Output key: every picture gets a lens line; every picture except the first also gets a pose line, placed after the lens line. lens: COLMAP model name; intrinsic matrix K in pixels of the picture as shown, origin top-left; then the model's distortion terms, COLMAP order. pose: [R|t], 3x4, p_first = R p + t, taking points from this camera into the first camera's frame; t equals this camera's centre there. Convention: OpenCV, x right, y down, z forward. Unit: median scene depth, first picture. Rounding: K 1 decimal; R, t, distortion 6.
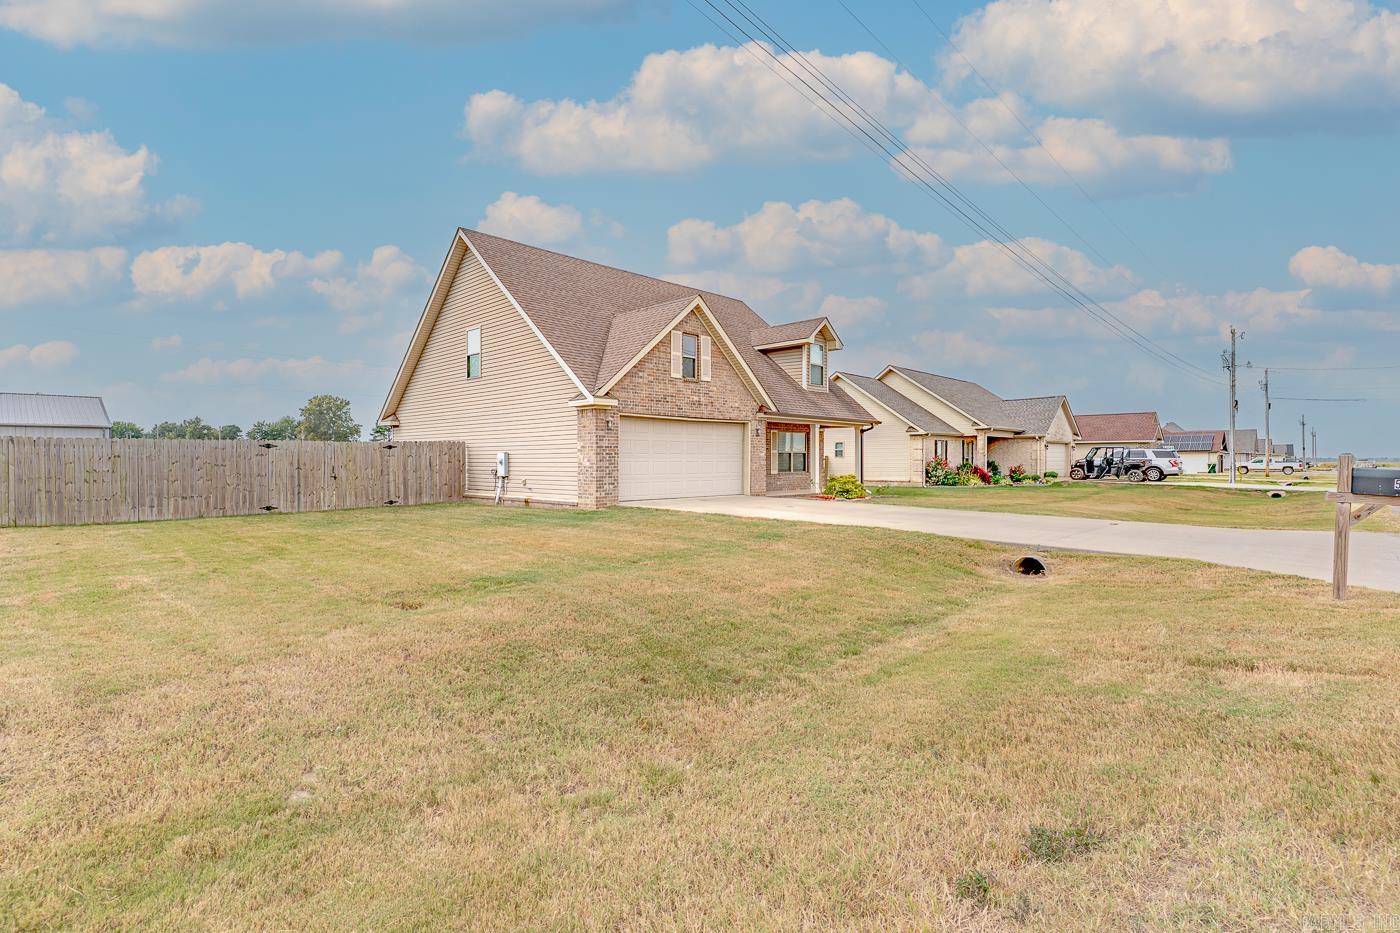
lens RADIAL K [[669.9, 0, 694.9], [0, 669.9, 458.7], [0, 0, 1]] dist [0.001424, 0.000124]
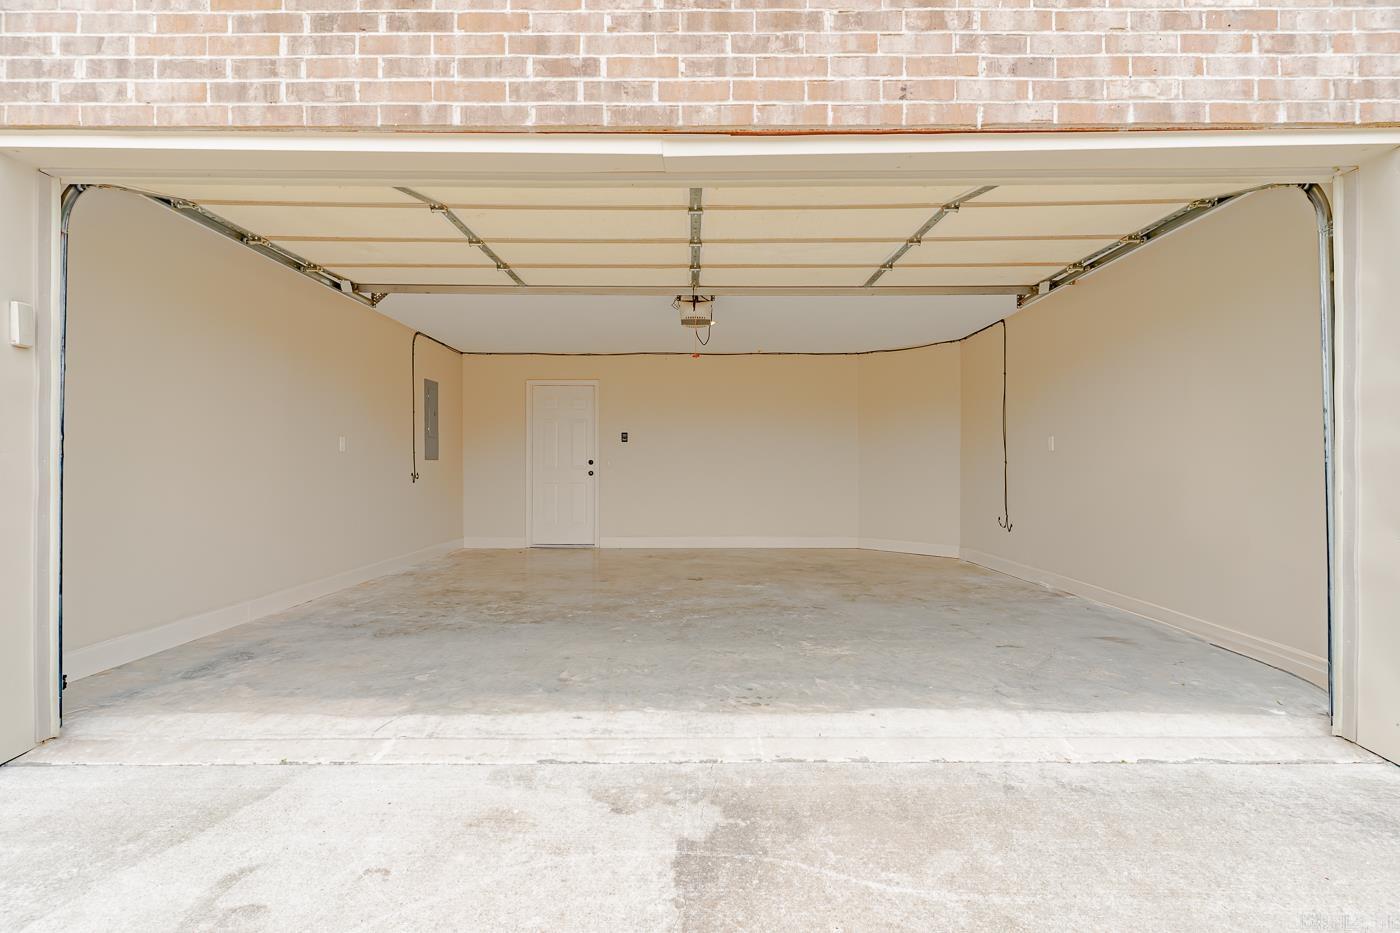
lens RADIAL K [[665.7, 0, 694.8], [0, 665.7, 467.3], [0, 0, 1]] dist [0.000078, 0.000327]
pose [[0.701066, -0.005342, -0.713076, 0.075694], [0.002447, 0.999984, -0.005087, 0.002466], [0.713092, 0.001821, 0.701068, 0.820895]]
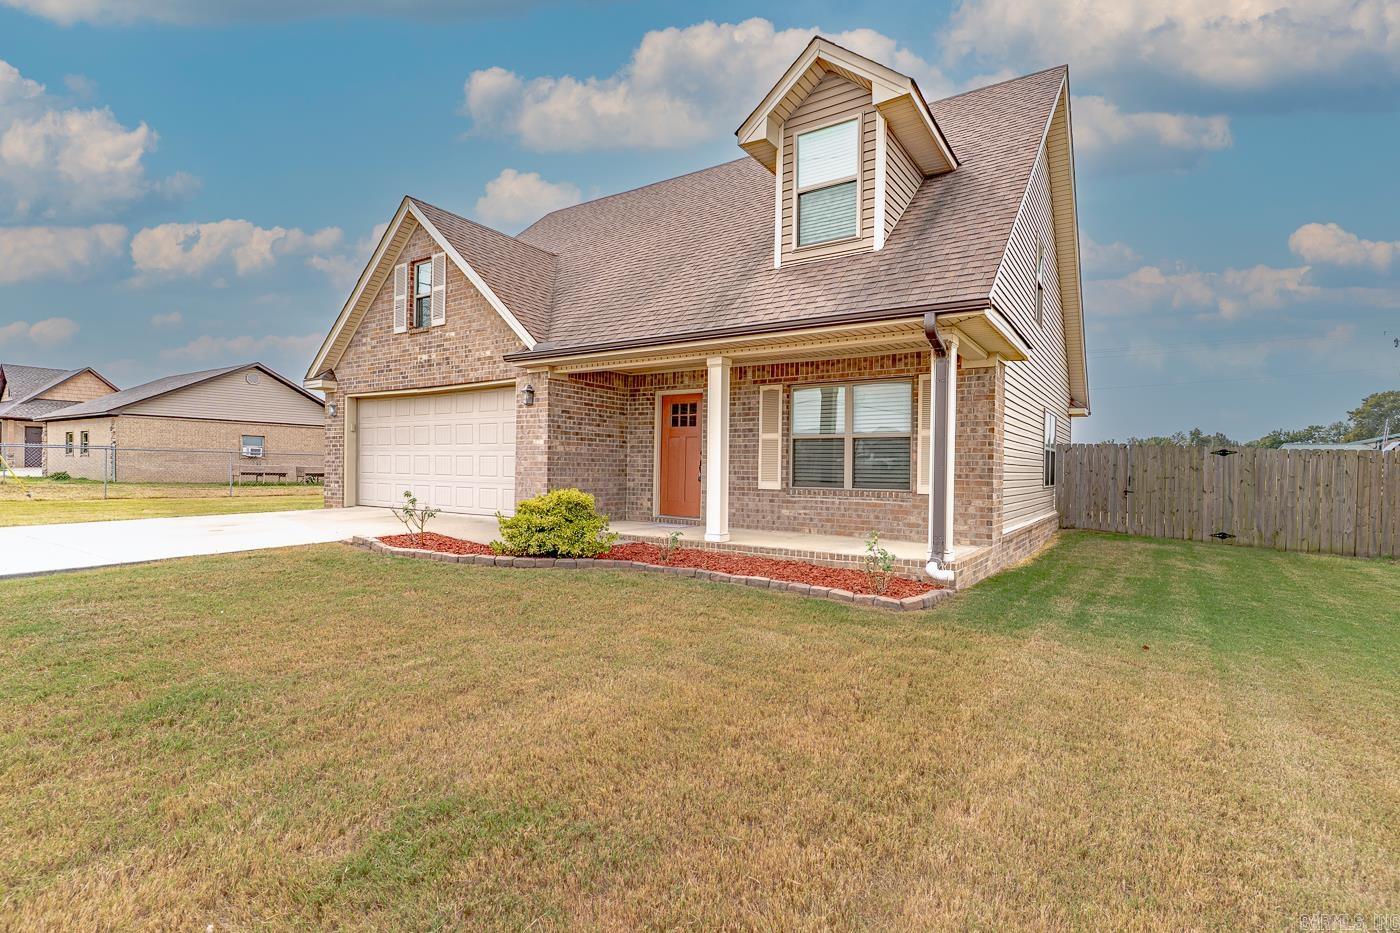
lens RADIAL K [[677.4, 0, 688.0], [0, 677.4, 462.3], [0, 0, 1]] dist [0.000160, -0.000206]
pose [[0.170572, -0.002931, -0.985341, 0.618104], [-0.010941, 0.999928, -0.004868, 0.009915], [0.985284, 0.011611, 0.170528, 1.031359]]
